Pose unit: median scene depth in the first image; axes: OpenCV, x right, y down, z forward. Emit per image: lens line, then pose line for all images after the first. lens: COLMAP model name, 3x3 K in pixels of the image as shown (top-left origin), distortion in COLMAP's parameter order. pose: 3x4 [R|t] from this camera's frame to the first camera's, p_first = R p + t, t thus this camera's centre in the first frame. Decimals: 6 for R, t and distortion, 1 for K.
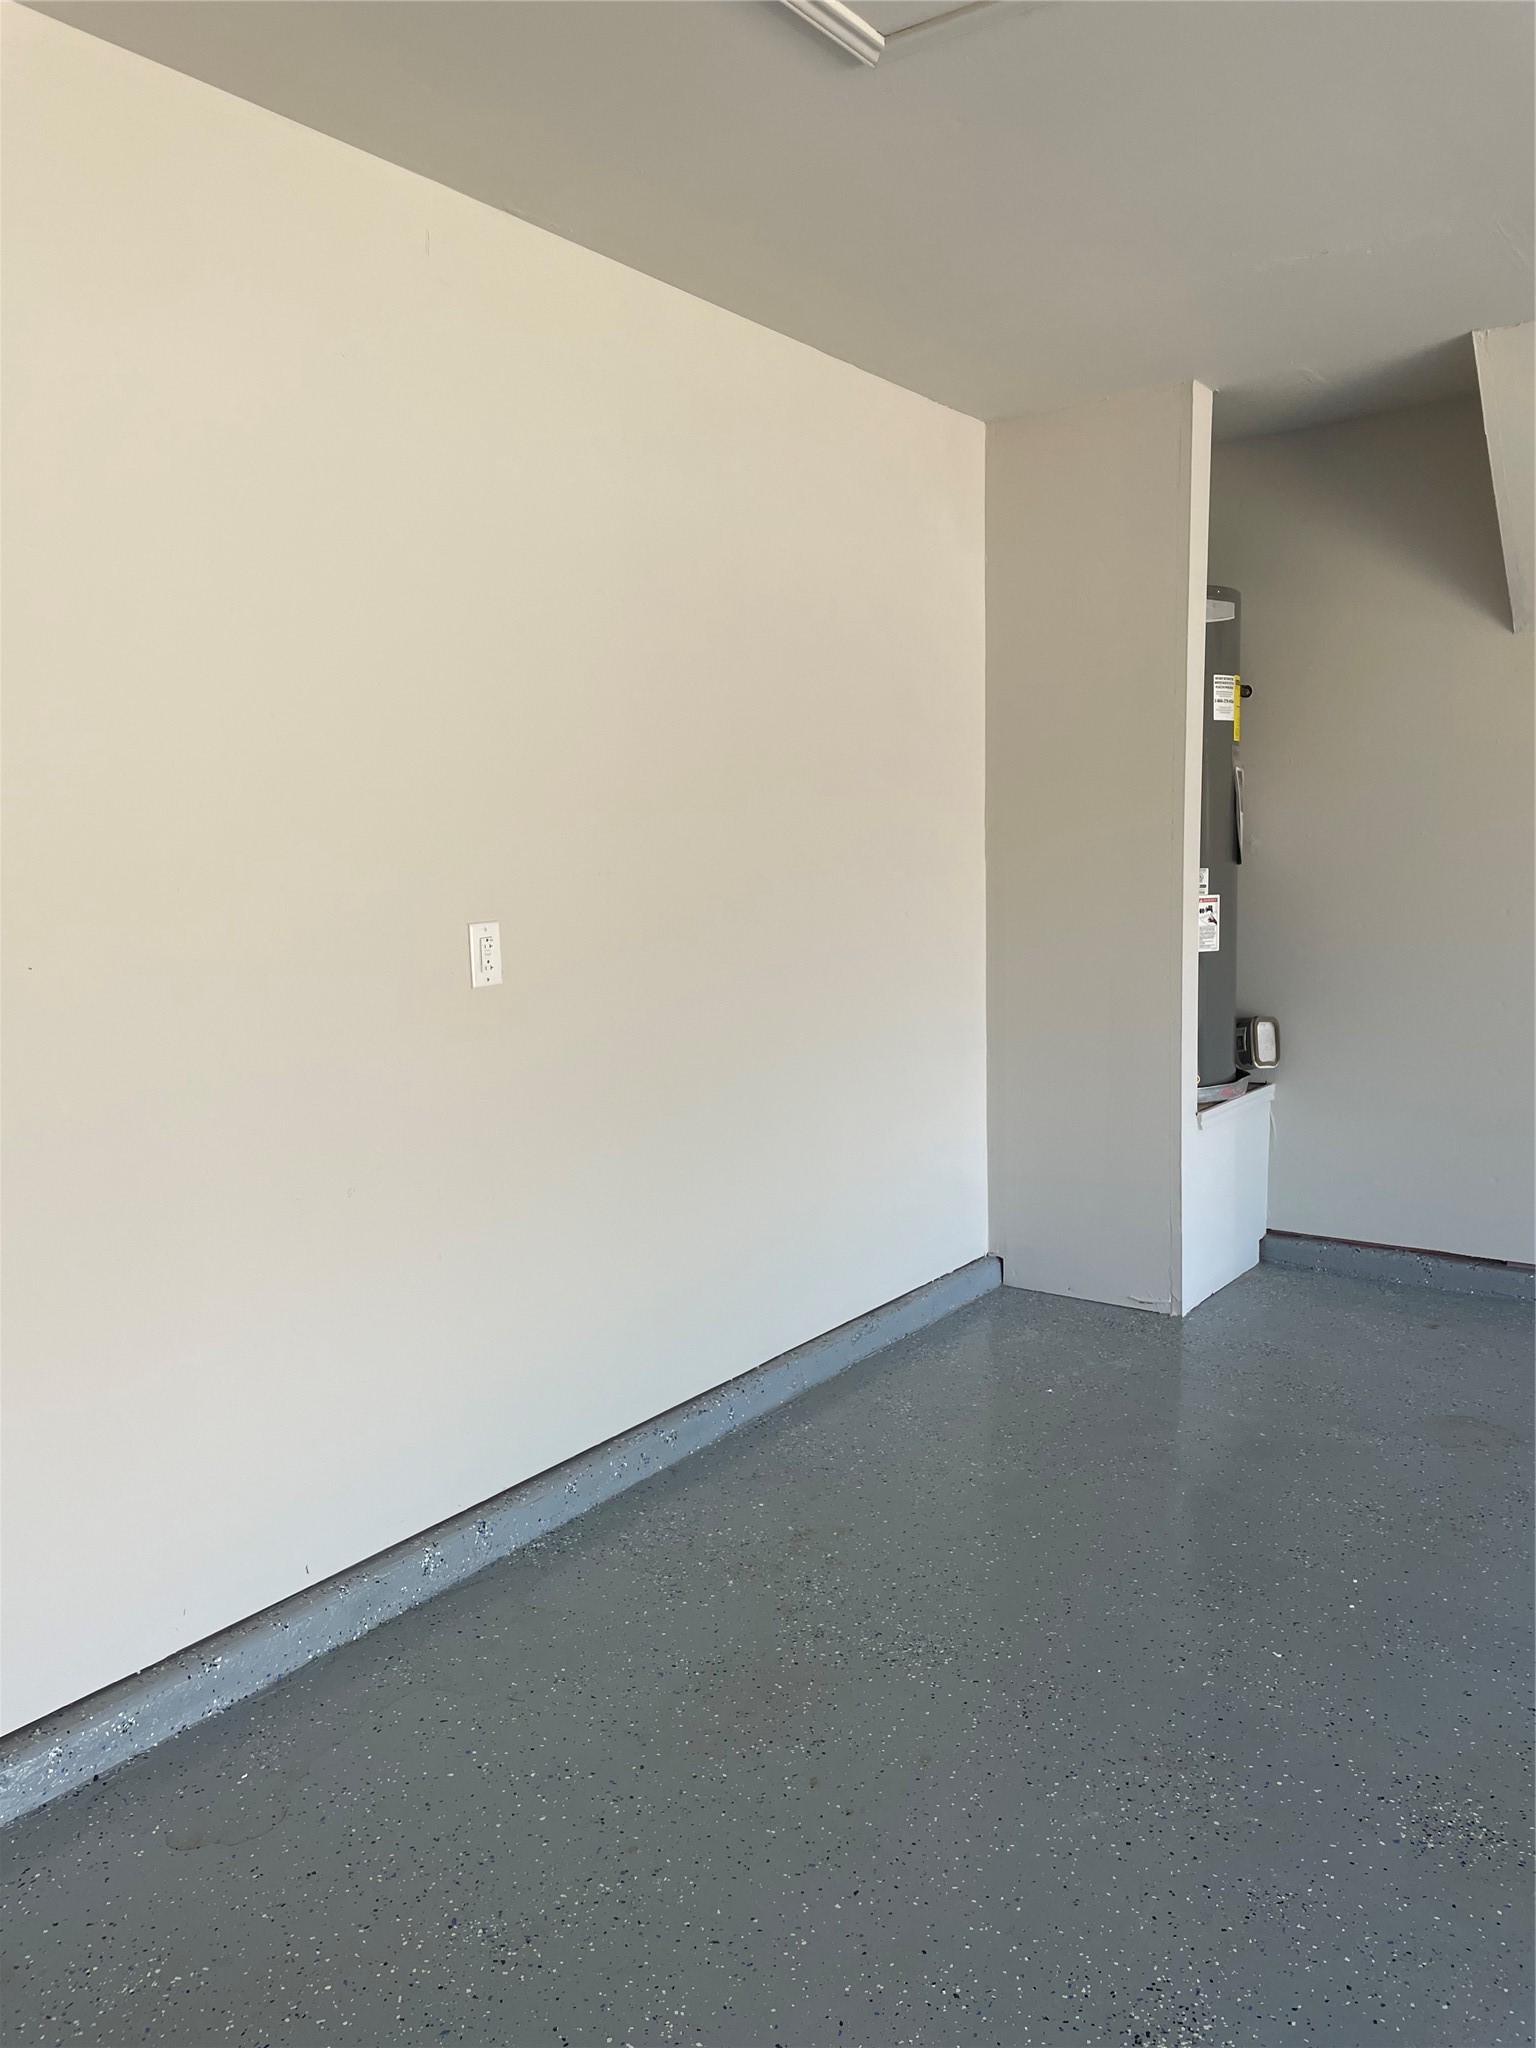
lens RADIAL K [[1556.6, 0, 768.0], [0, 1556.6, 1024.0], [0, 0, 1]] dist [0.099021, -0.134235]
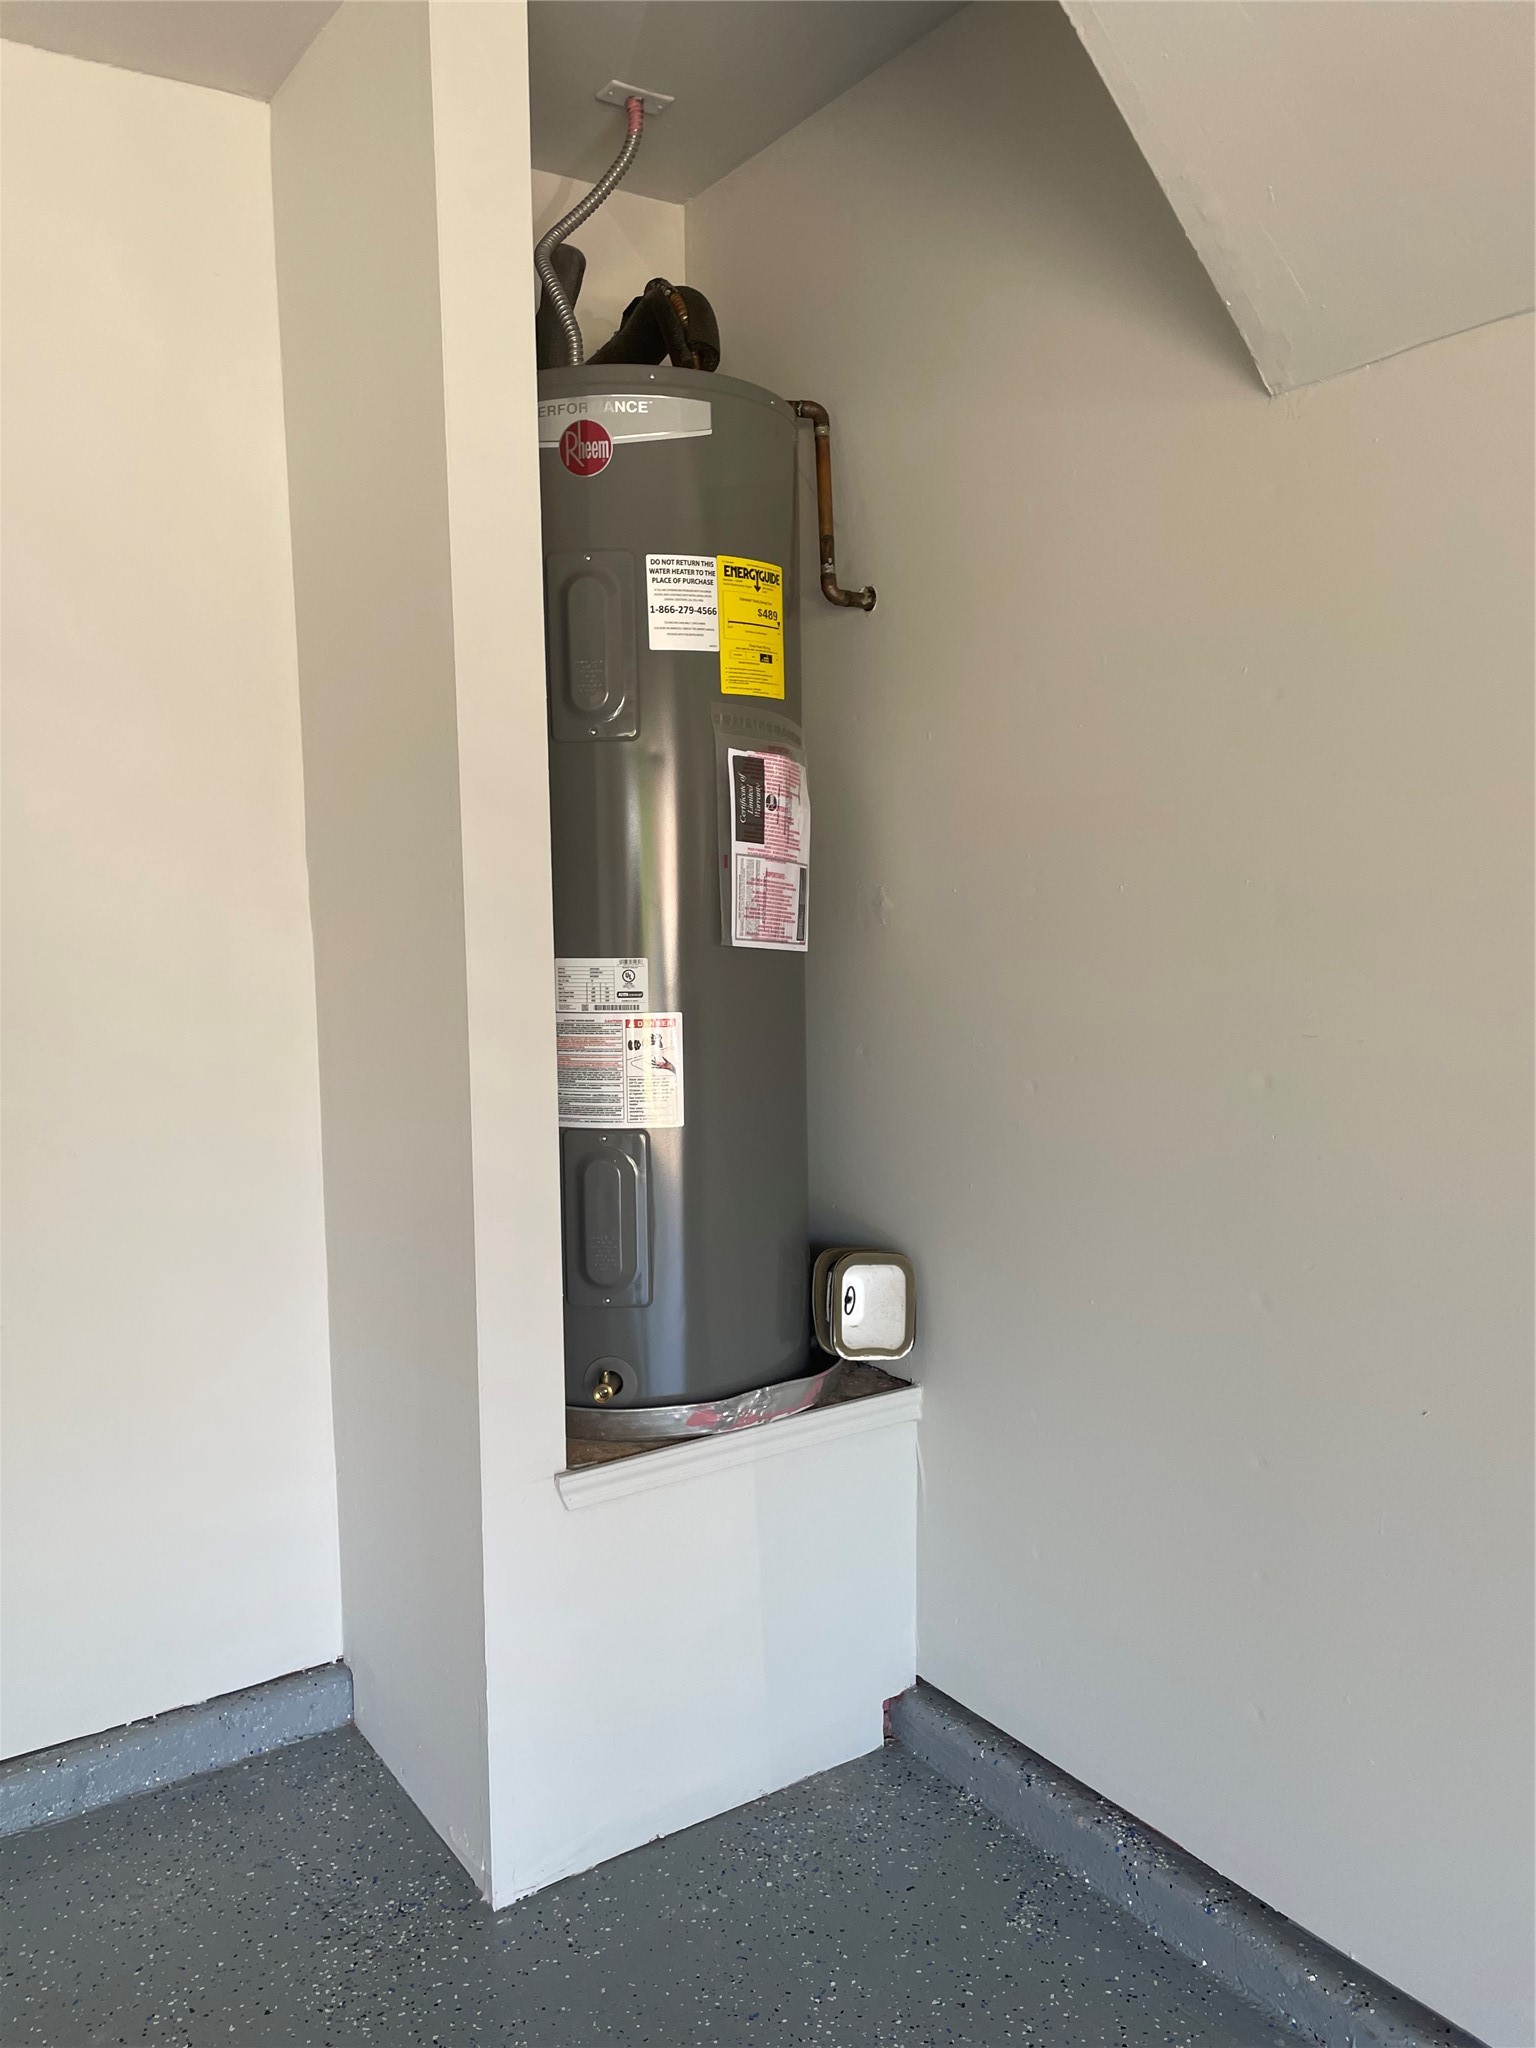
lens RADIAL K [[1556.6, 0, 768.0], [0, 1556.6, 1024.0], [0, 0, 1]] dist [0.099021, -0.134235]
pose [[0.934373, 0.033703, -0.354698, 0.464213], [-0.040247, 0.999128, -0.011086, -0.071334], [0.354015, 0.024634, 0.934915, 0.537809]]
